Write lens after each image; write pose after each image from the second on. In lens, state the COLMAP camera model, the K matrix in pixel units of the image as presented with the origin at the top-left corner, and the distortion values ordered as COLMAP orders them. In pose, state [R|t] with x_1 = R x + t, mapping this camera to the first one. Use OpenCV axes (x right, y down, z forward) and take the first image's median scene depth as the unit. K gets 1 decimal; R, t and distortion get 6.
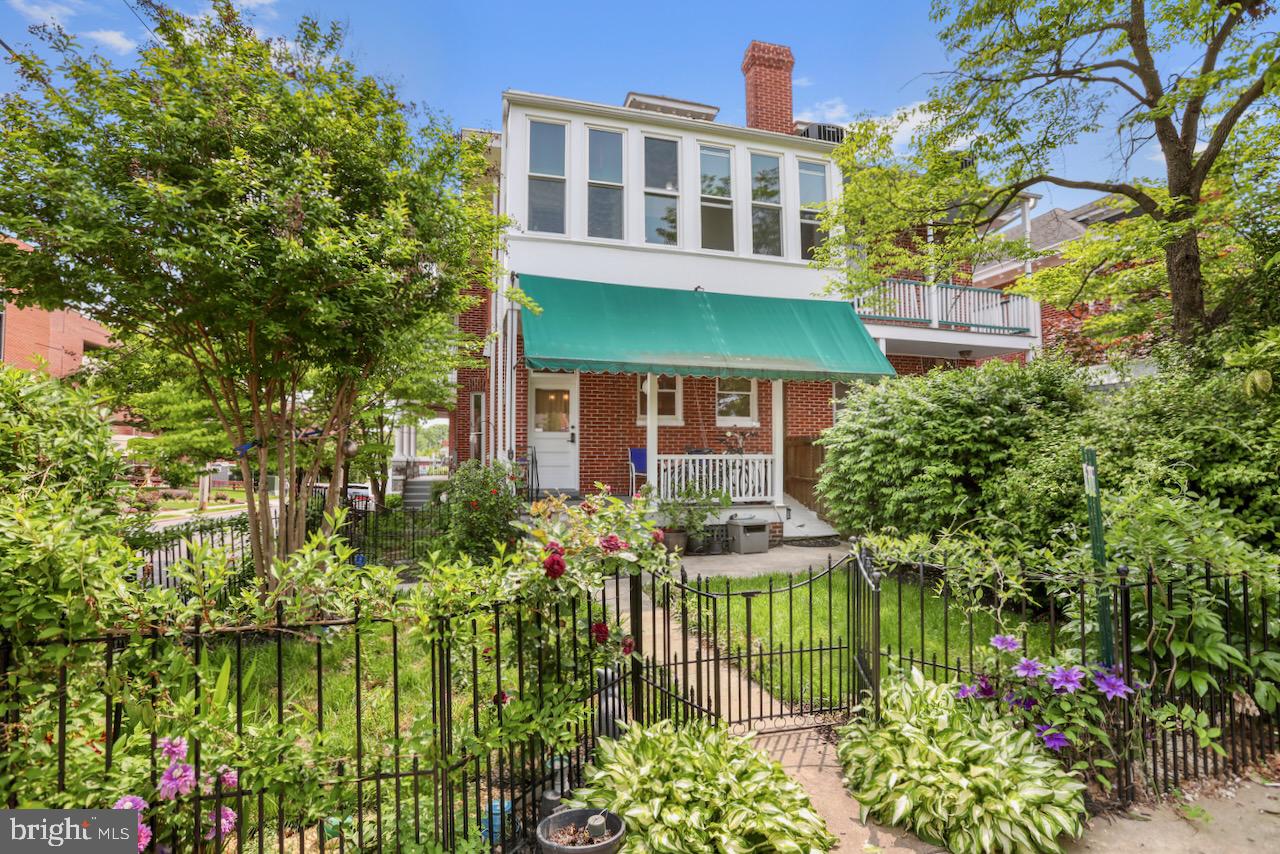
lens RADIAL K [[598.1, 0, 639.7], [0, 598.1, 440.3], [0, 0, 1]] dist [-0.042727, 0.000161]
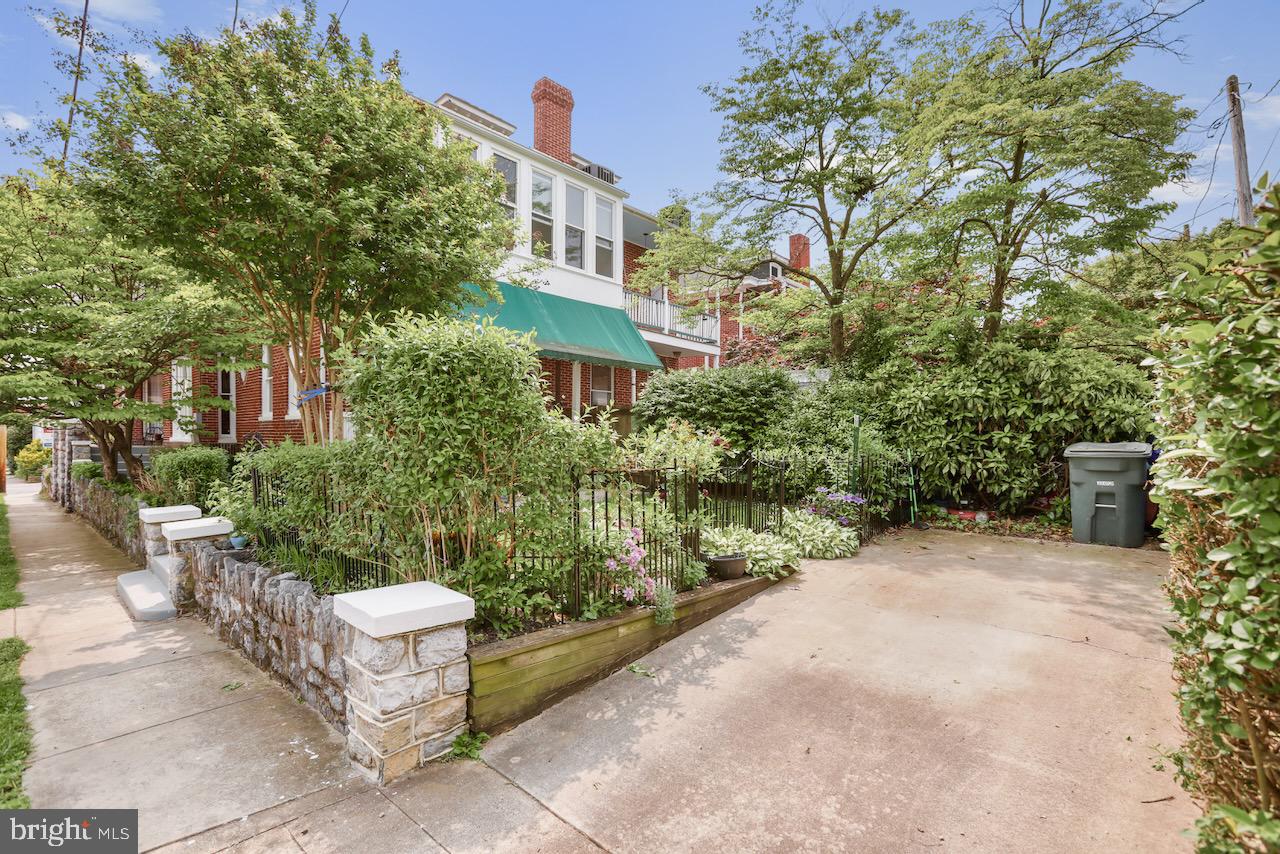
lens RADIAL K [[598.1, 0, 639.7], [0, 598.1, 440.3], [0, 0, 1]] dist [-0.042727, 0.000161]
pose [[0.838920, 0.008512, 0.544188, -0.372914], [-0.027262, 0.999280, 0.026398, 0.028458], [-0.543571, -0.036982, 0.838548, -0.180889]]
